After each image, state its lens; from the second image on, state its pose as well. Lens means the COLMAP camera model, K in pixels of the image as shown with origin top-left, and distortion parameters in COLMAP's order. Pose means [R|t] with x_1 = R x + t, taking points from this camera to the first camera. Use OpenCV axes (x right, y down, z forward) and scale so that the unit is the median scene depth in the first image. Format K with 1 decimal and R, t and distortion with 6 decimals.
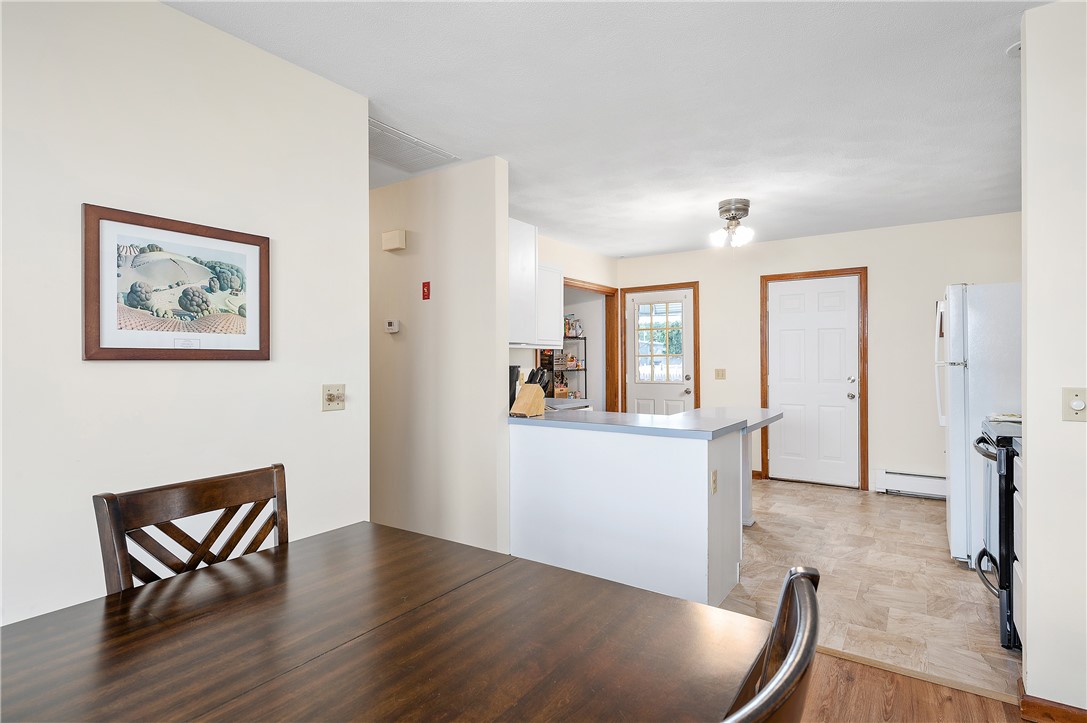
lens RADIAL K [[553.3, 0, 543.5], [0, 553.3, 361.5], [0, 0, 1]] dist [0.000716, 0.000028]
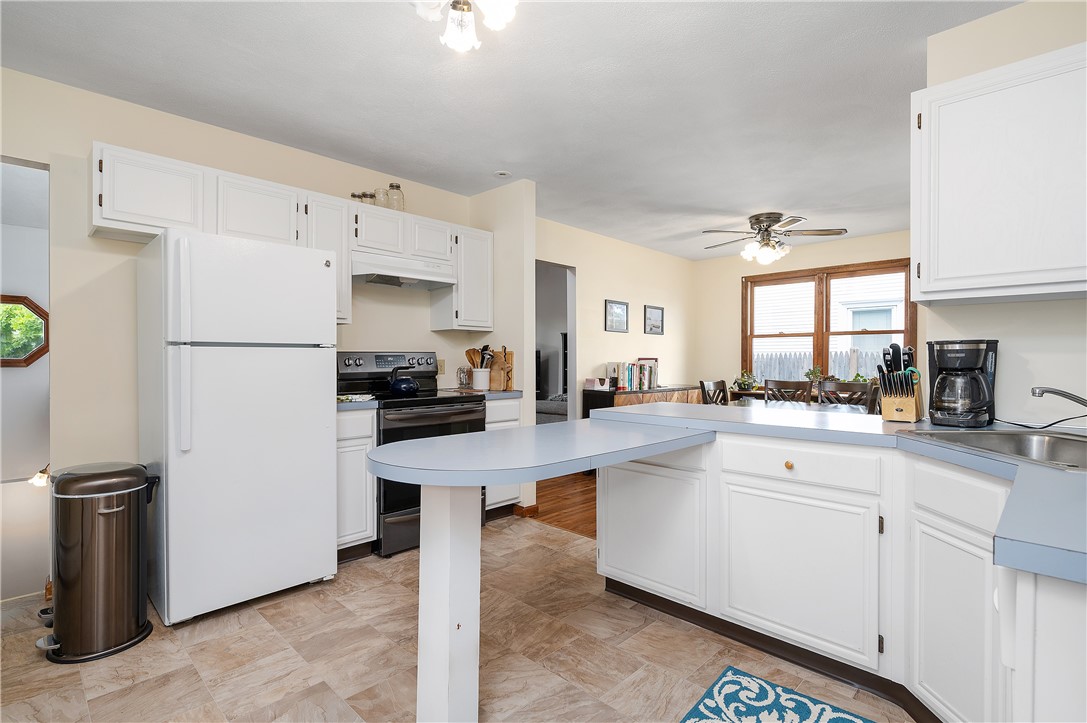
lens RADIAL K [[516.6, 0, 543.5], [0, 516.6, 361.5], [0, 0, 1]] dist [-0.000225, 0.000030]
pose [[-0.983360, 0.001797, 0.181661, 0.272793], [0.002908, 0.999979, 0.005848, 0.022931], [-0.181647, 0.006279, -0.983344, 1.664058]]
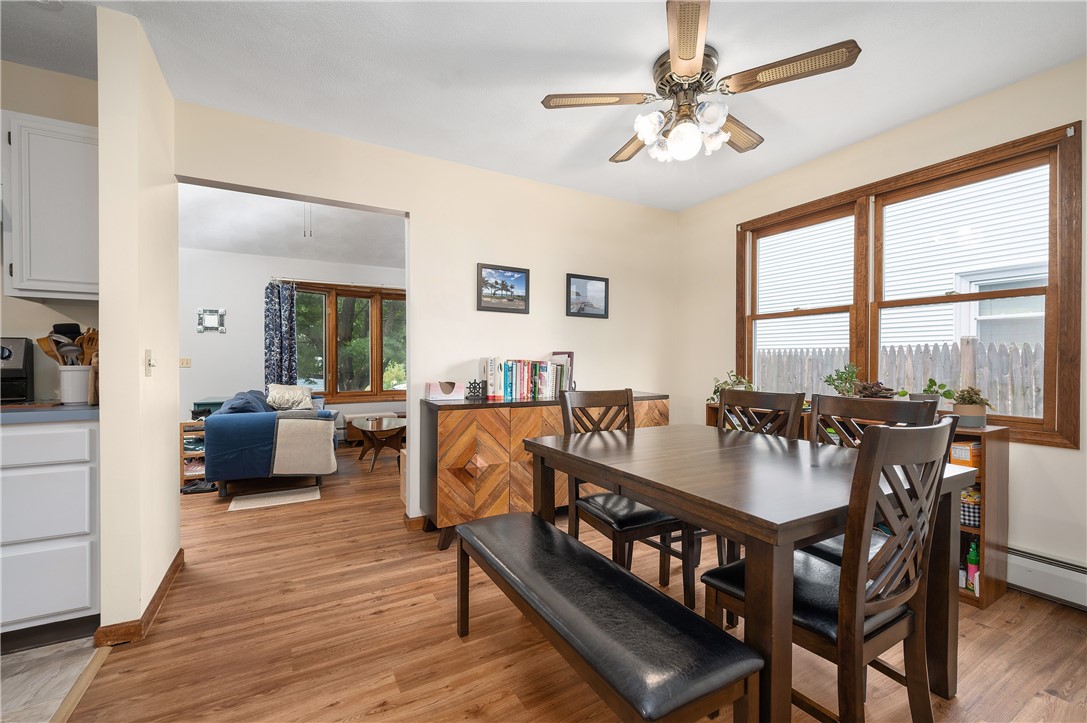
lens RADIAL K [[452.4, 0, 543.5], [0, 452.4, 361.5], [0, 0, 1]] dist [0.001595, 0.000102]
pose [[-0.894182, 0.000501, 0.447704, -0.164823], [0.003176, 0.999981, 0.005226, 0.038280], [-0.447693, 0.006095, -0.894167, 0.823931]]
